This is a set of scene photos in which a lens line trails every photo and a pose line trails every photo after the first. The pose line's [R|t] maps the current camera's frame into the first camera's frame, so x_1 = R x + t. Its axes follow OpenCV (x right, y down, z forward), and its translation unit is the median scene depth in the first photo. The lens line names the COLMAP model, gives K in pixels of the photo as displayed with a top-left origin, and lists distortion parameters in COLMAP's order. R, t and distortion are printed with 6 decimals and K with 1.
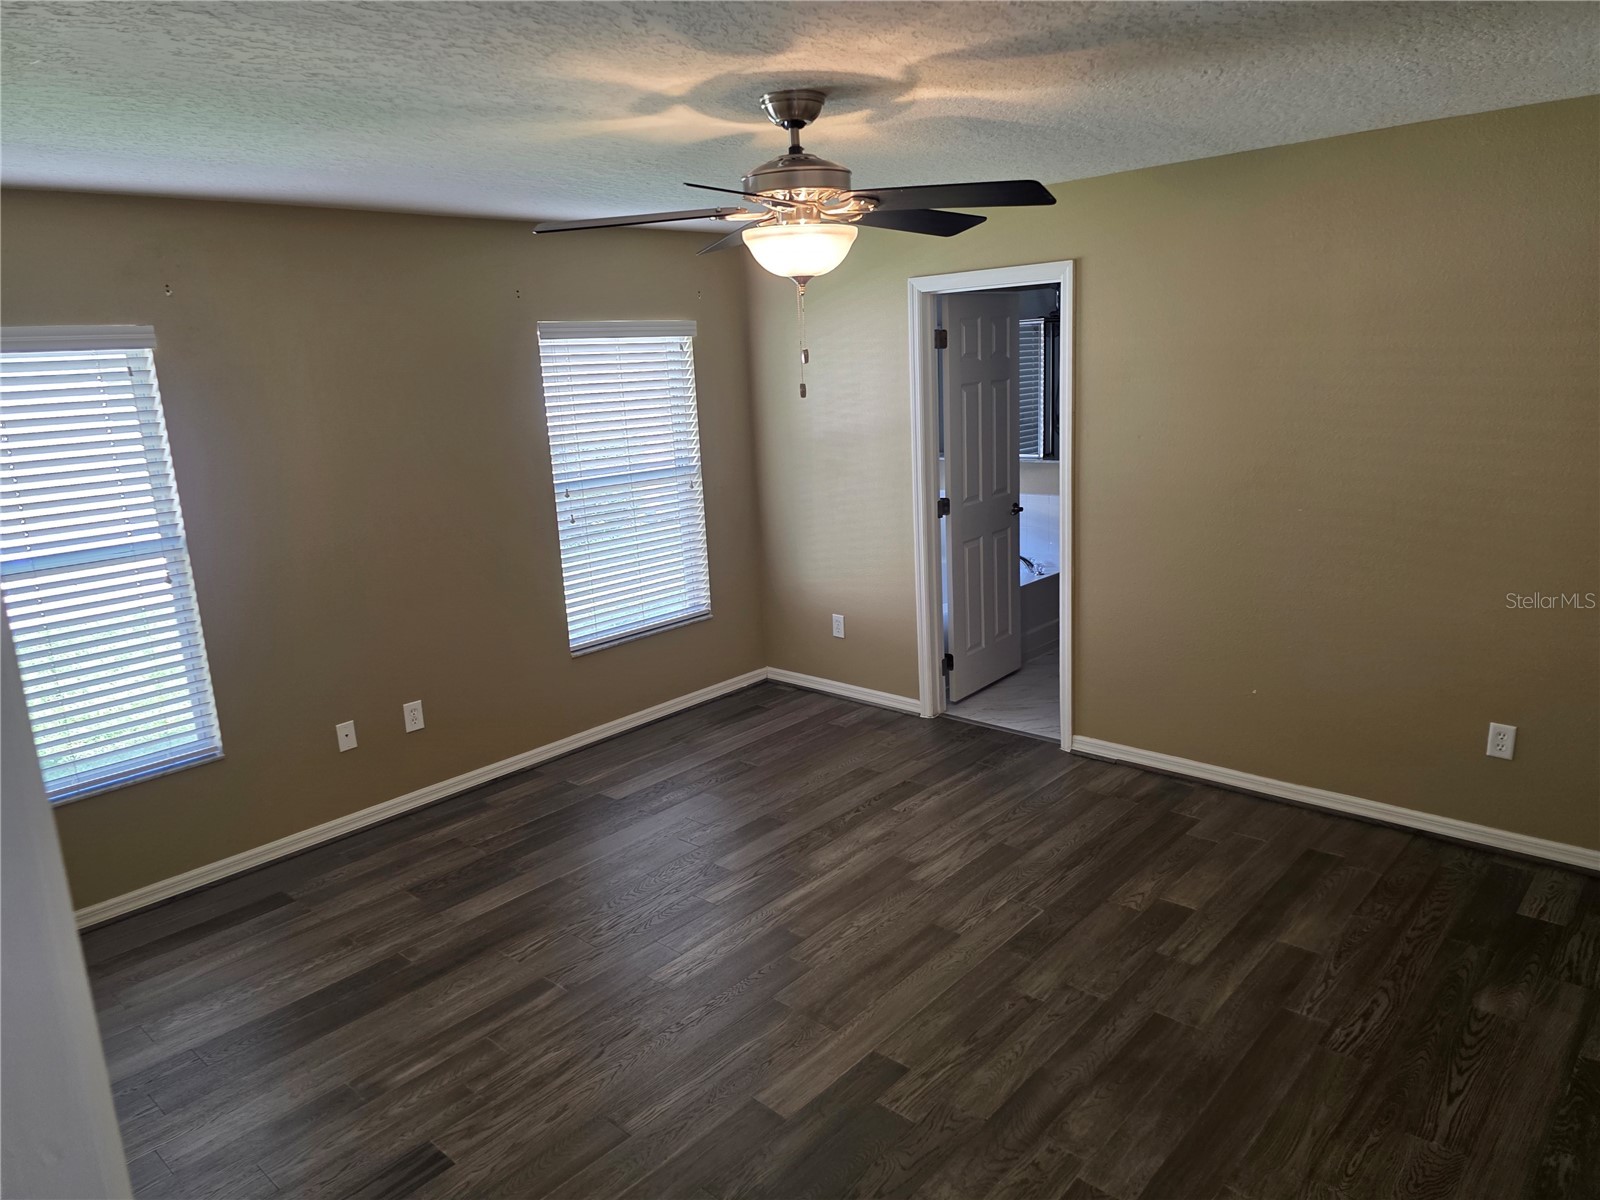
lens RADIAL K [[1198.2, 0, 795.6], [0, 1198.2, 643.6], [0, 0, 1]] dist [0.039305, -0.058305]
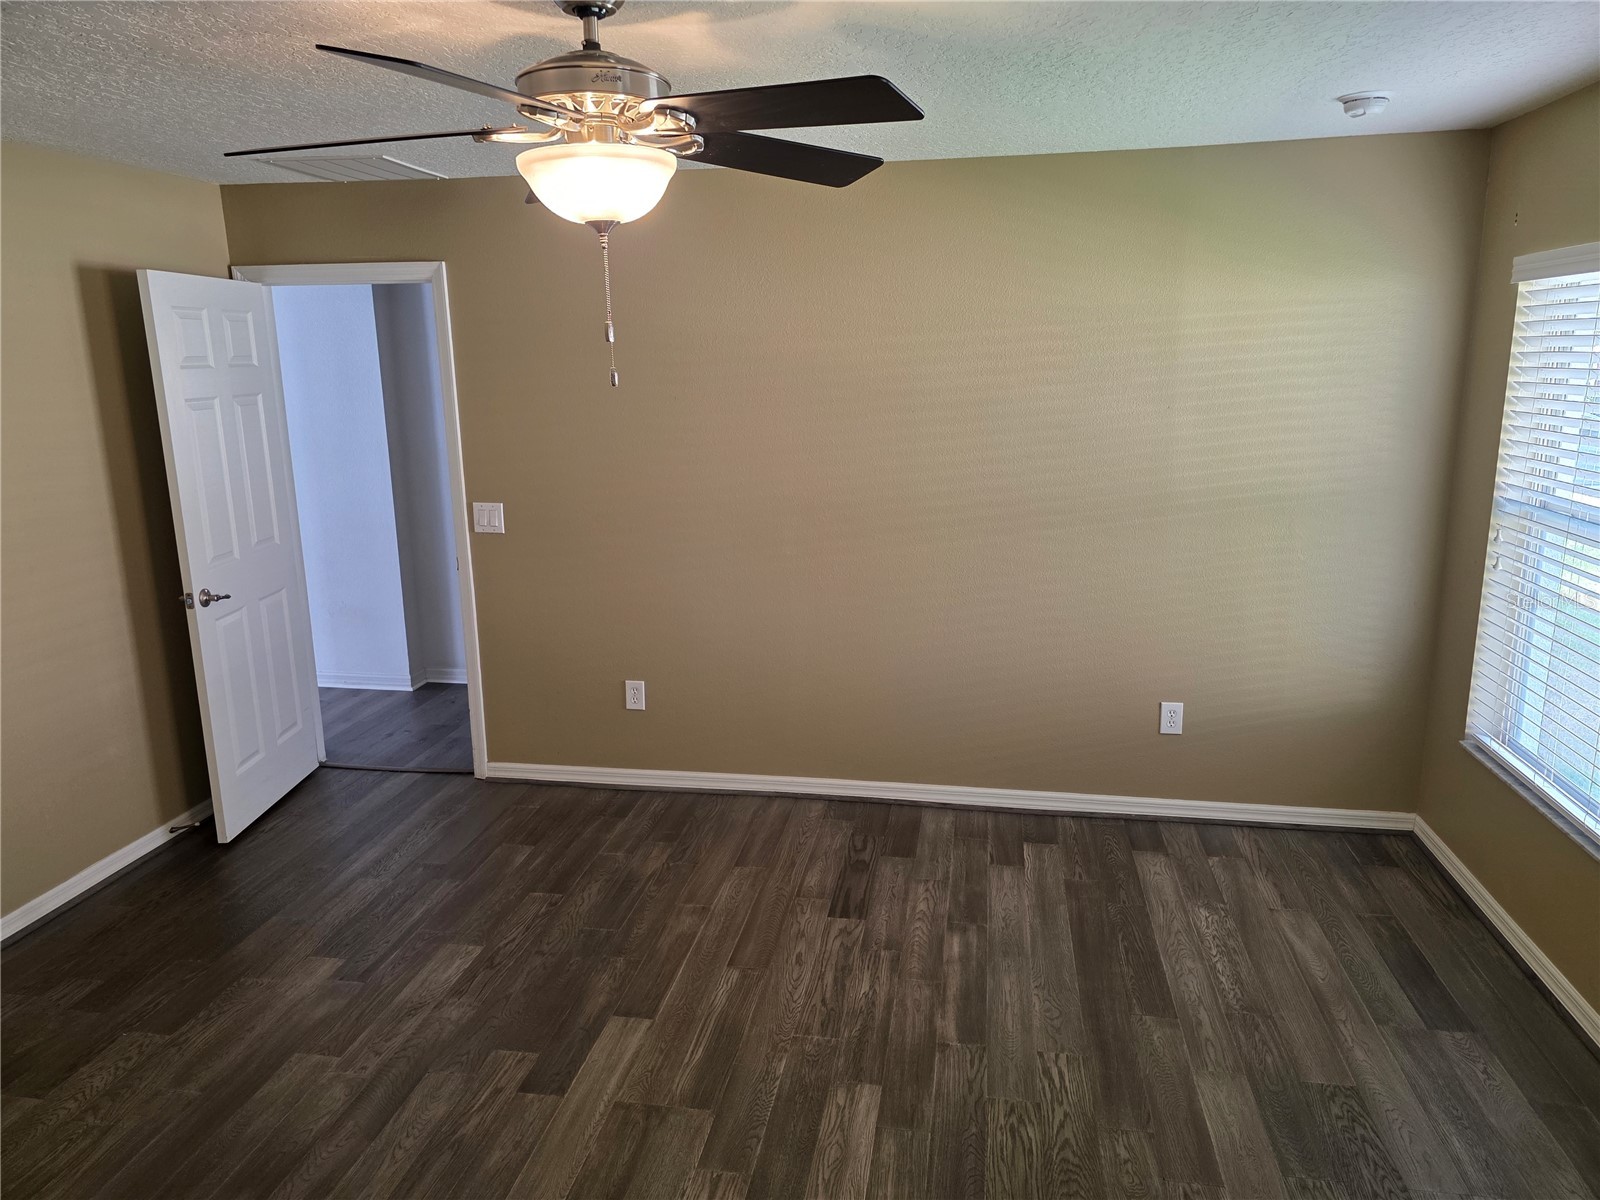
lens RADIAL K [[1070.9, 0, 775.9], [0, 1070.9, 593.9], [0, 0, 1]] dist [0.042577, -0.041111]
pose [[-0.854692, 0.174705, -0.488856, 0.256107], [-0.067335, 0.896410, 0.438081, -0.365247], [0.514750, 0.407341, -0.754391, 1.518448]]
